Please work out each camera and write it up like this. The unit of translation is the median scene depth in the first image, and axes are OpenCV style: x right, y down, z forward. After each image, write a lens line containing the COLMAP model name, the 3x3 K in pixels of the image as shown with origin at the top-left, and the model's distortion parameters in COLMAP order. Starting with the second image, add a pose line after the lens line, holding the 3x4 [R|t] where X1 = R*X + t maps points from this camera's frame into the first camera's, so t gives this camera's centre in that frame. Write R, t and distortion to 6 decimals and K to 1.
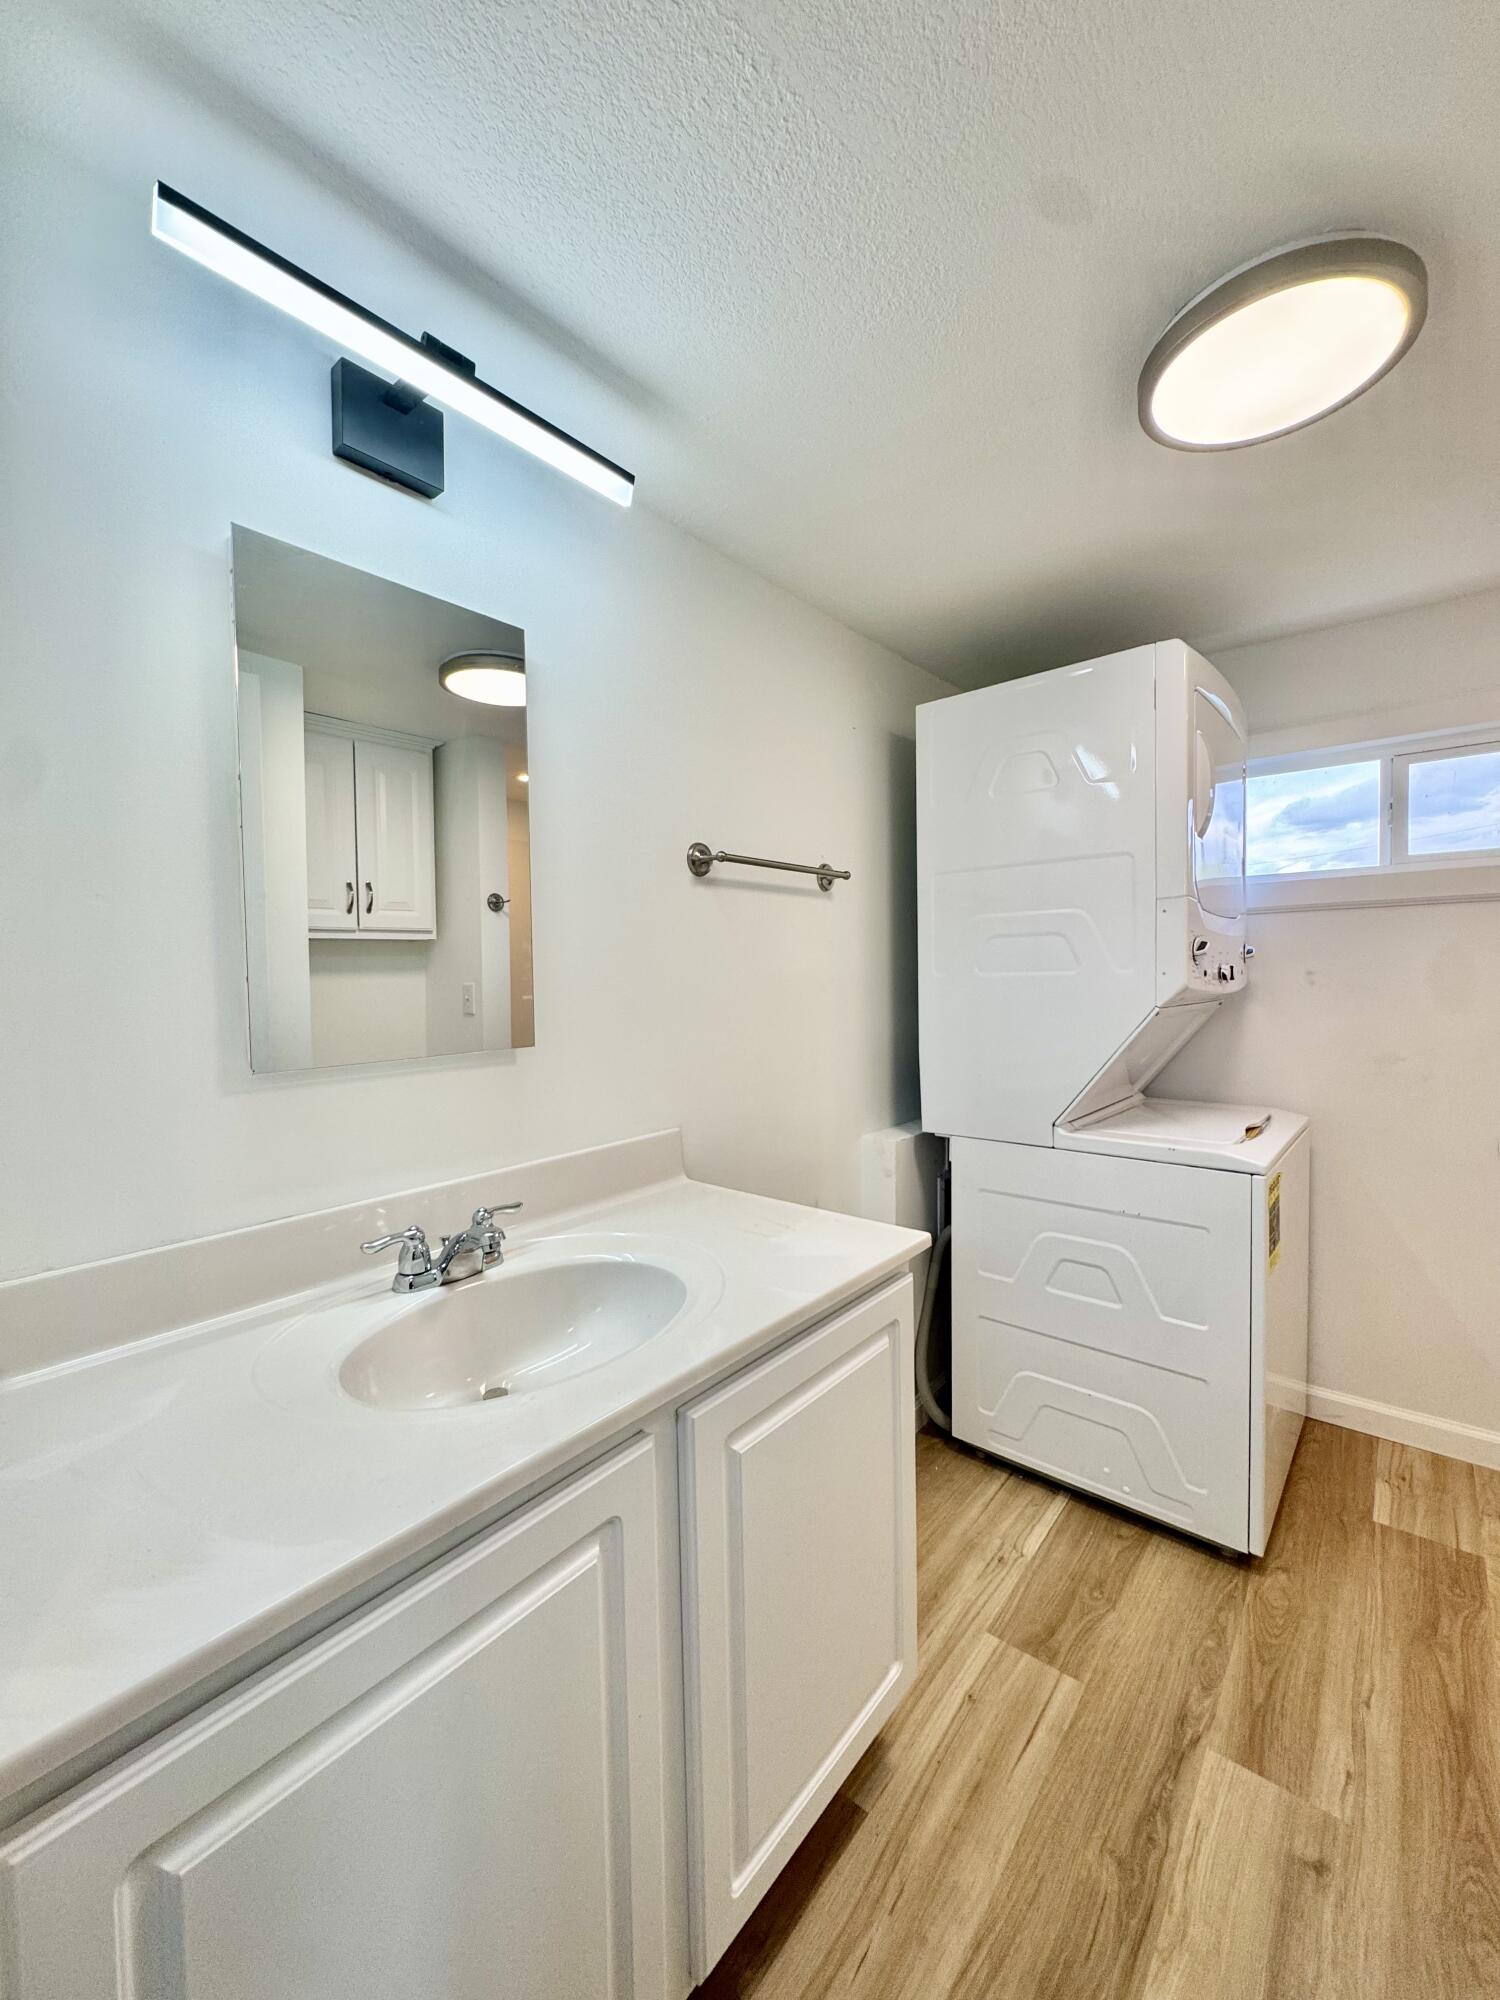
lens RADIAL K [[796.7, 0, 751.1], [0, 796.7, 992.5], [0, 0, 1]] dist [-0.005239, 0.000556]
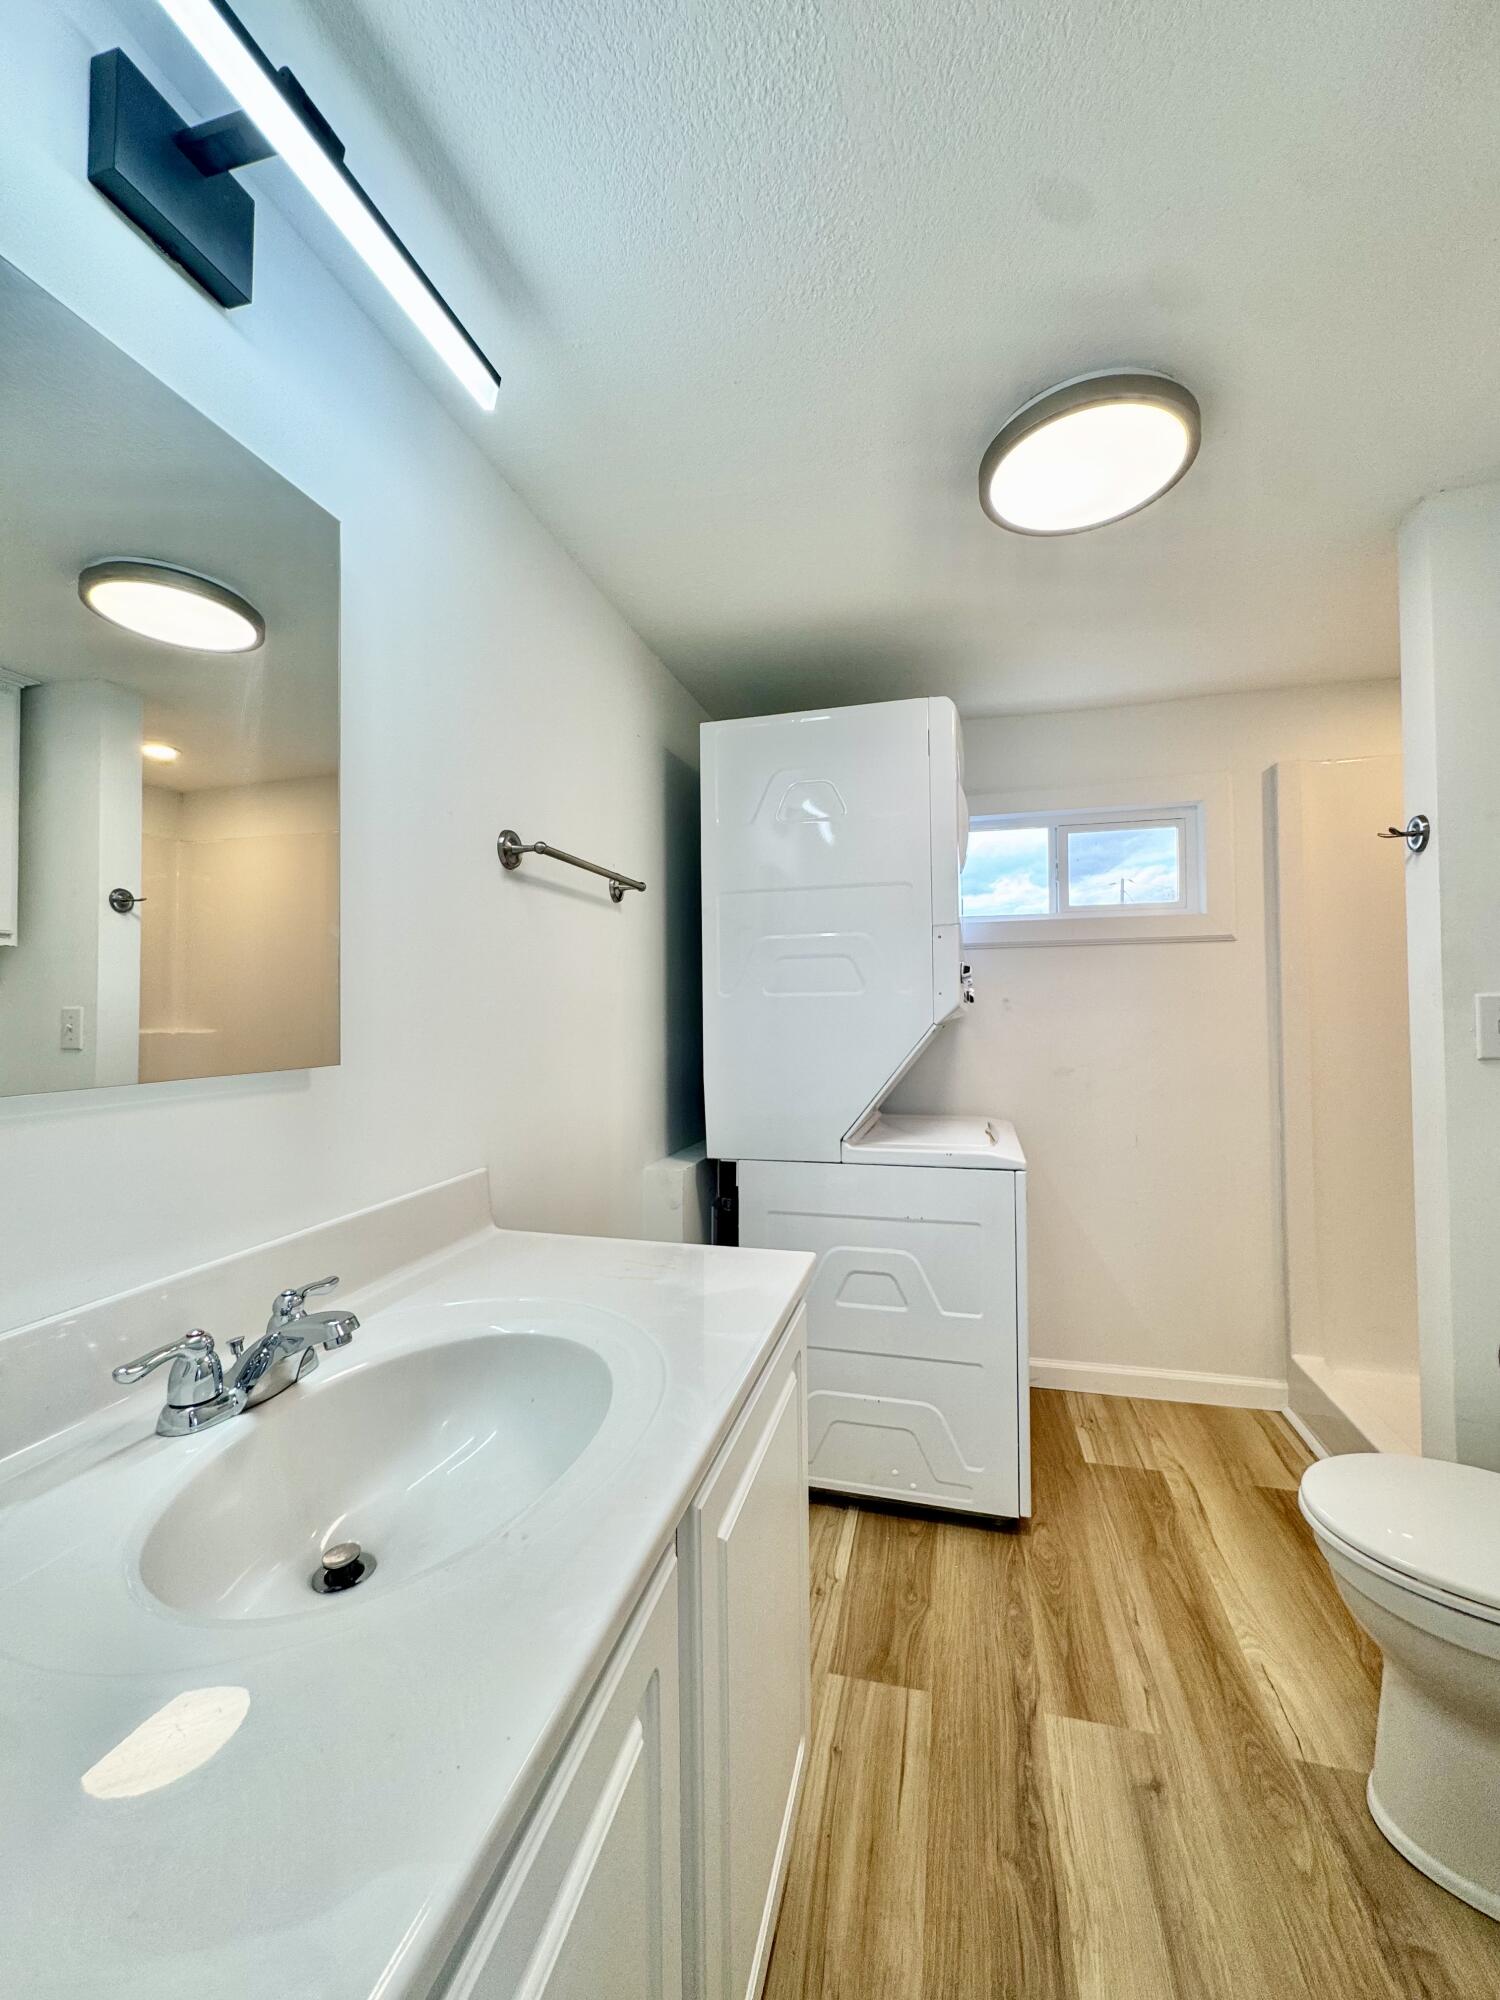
lens RADIAL K [[796.7, 0, 750.3], [0, 796.7, 993.6], [0, 0, 1]] dist [-0.005239, 0.000556]
pose [[0.902997, 0.017515, 0.429289, -0.189755], [0.005347, 0.998633, -0.051991, 0.032221], [-0.429613, 0.049243, 0.901669, 0.121016]]
